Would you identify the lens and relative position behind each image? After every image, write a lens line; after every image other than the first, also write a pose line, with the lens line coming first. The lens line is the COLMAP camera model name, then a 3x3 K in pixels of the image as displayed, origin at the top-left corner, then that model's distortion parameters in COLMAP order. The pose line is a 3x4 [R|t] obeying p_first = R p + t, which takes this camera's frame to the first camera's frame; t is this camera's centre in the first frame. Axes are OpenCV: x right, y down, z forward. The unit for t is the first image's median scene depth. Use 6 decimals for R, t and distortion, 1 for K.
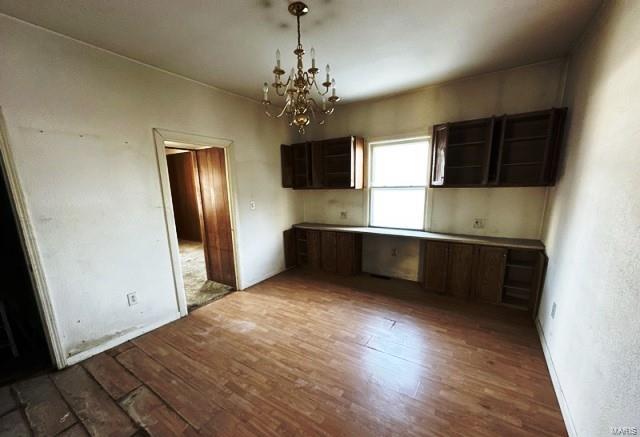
lens RADIAL K [[255.6, 0, 322.4], [0, 255.6, 238.0], [0, 0, 1]] dist [0.008066, -0.000069]
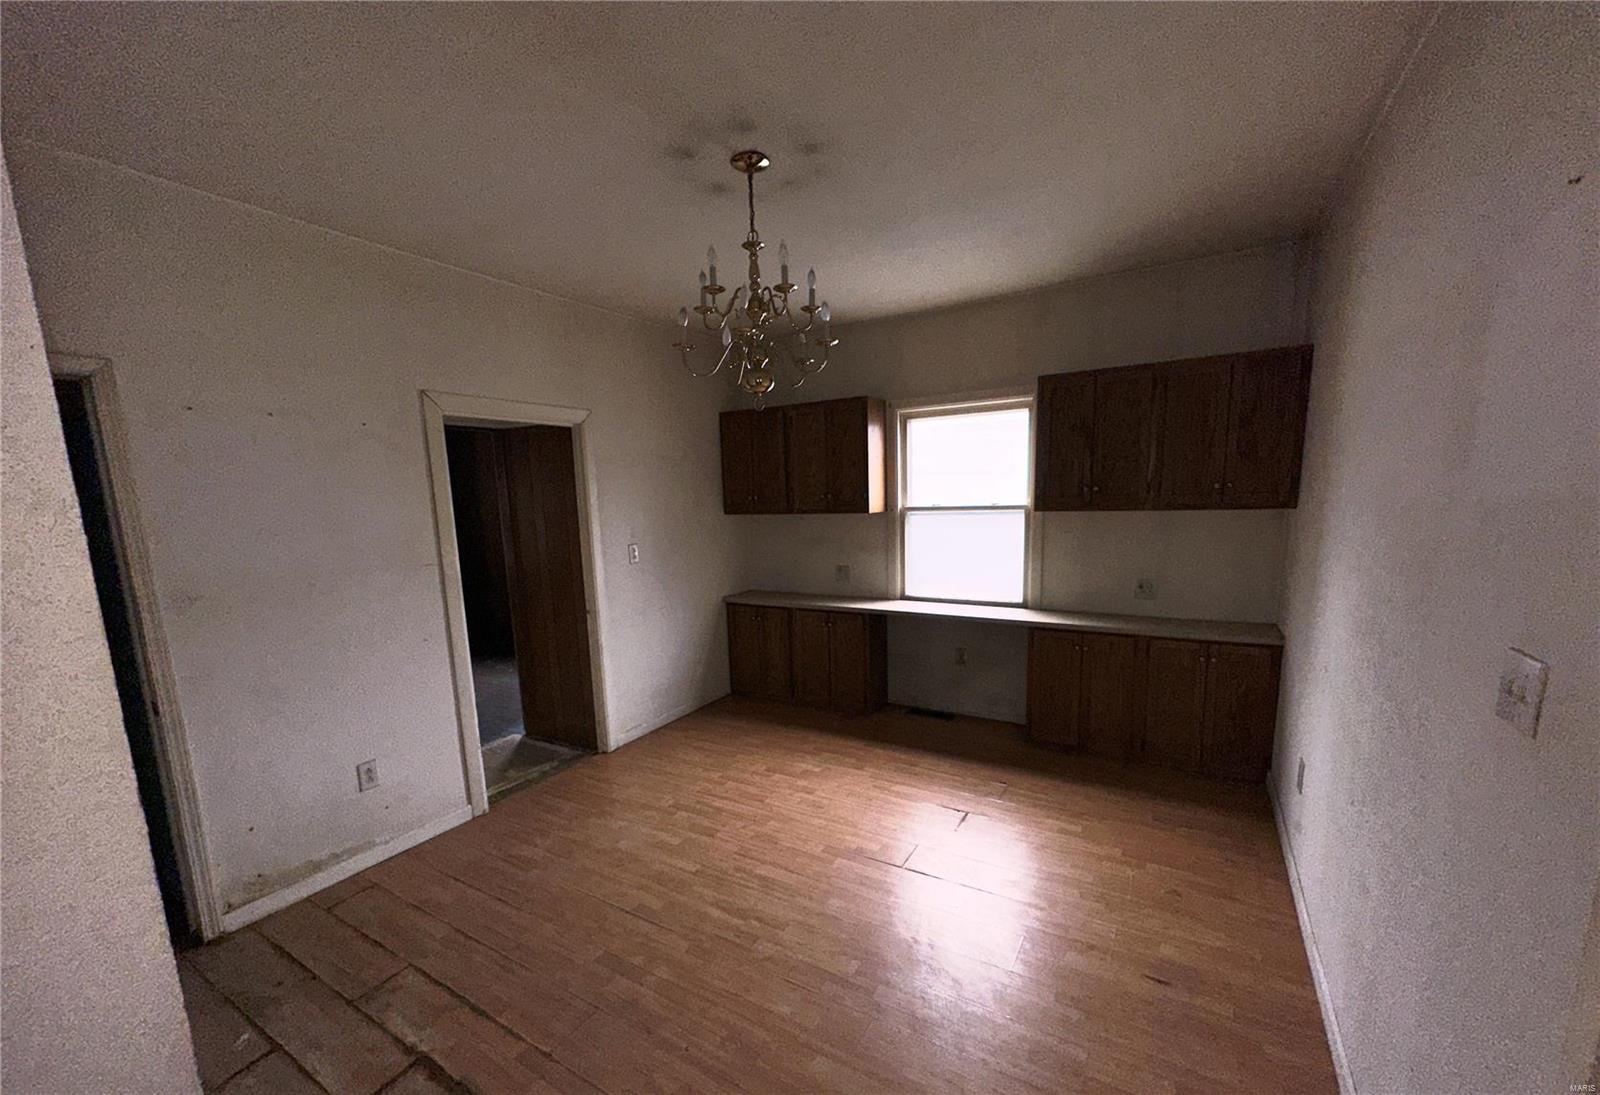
lens RADIAL K [[639.8, 0, 803.0], [0, 639.8, 591.1], [0, 0, 1]] dist [0.006123, -0.000020]
pose [[0.999353, -0.015802, 0.032299, -0.035515], [0.017350, 0.998687, -0.048209, -0.011529], [-0.031494, 0.048738, 0.998315, -0.141778]]
